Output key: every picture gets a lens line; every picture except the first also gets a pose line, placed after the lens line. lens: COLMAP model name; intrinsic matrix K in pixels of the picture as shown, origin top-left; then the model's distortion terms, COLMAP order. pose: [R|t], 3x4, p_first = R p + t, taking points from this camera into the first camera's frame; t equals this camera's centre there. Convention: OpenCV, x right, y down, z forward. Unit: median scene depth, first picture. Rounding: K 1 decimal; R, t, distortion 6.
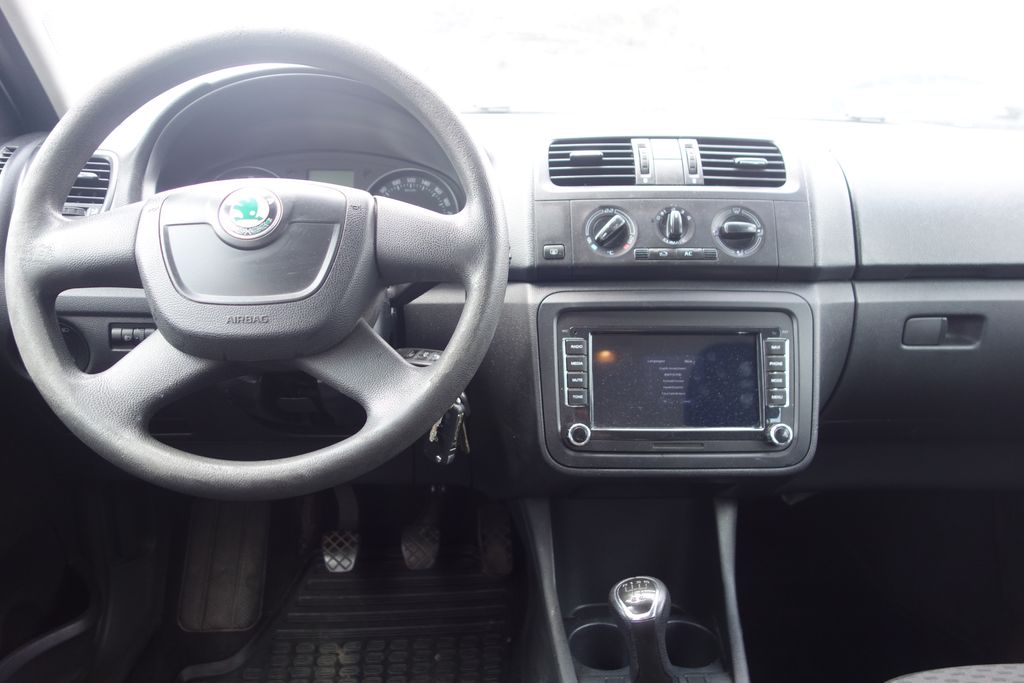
lens RADIAL K [[815.0, 0, 514.0], [0, 815.0, 340.1], [0, 0, 1]] dist [0.005087, -0.005386]
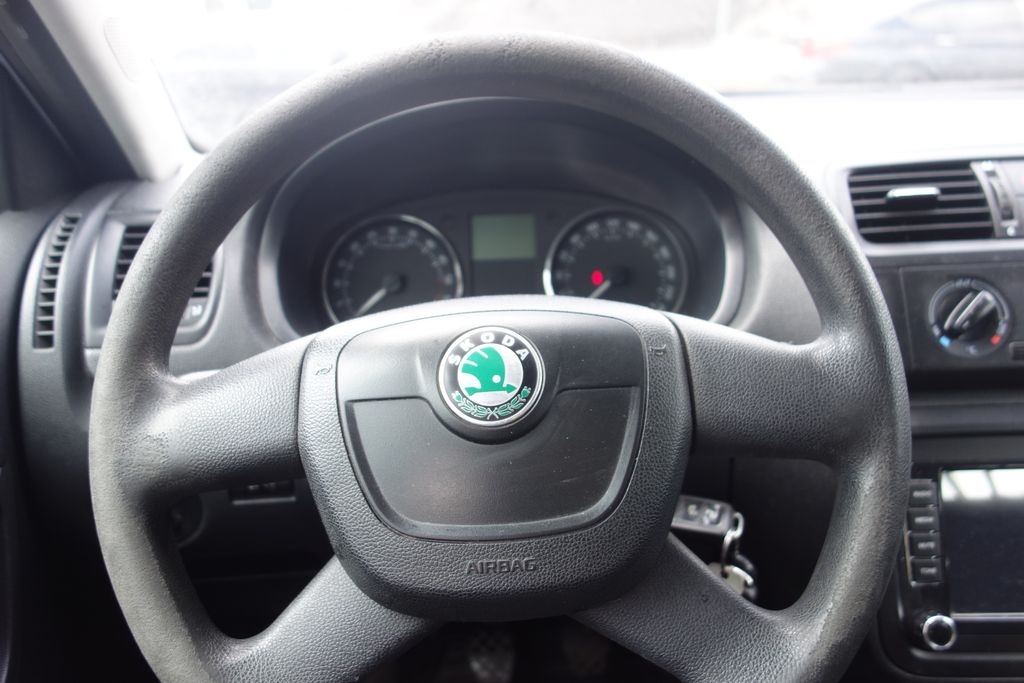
lens RADIAL K [[815.0, 0, 510.8], [0, 815.0, 343.1], [0, 0, 1]] dist [0.005087, -0.005386]
pose [[0.998000, -0.034312, -0.053092, -0.236637], [0.037946, 0.996893, 0.069030, -0.187630], [0.050558, -0.070907, 0.996201, 0.358036]]
